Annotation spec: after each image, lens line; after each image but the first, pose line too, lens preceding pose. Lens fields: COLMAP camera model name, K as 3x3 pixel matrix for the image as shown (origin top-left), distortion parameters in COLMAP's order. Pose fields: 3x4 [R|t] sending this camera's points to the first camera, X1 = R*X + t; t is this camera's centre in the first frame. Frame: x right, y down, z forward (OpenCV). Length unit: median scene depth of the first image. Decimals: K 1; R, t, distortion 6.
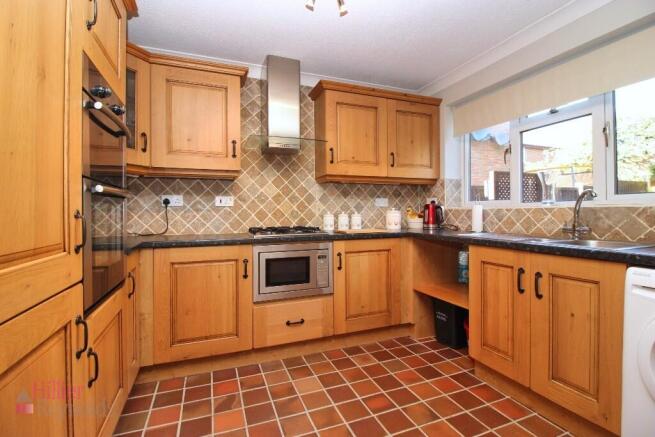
lens RADIAL K [[306.1, 0, 325.9], [0, 306.1, 211.4], [0, 0, 1]] dist [0.012961, -0.019550]
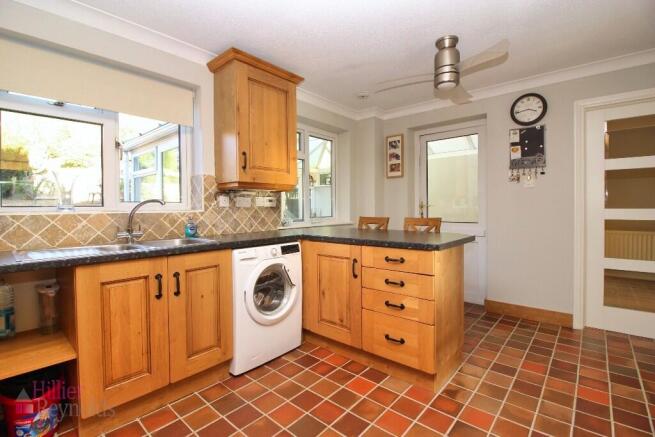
lens RADIAL K [[306.1, 0, 325.9], [0, 306.1, 211.4], [0, 0, 1]] dist [0.012961, -0.019550]
pose [[-0.468751, -0.000370, 0.883330, -0.531405], [0.008176, 0.999955, 0.004758, -0.023159], [-0.883293, 0.009453, -0.468727, 1.012609]]
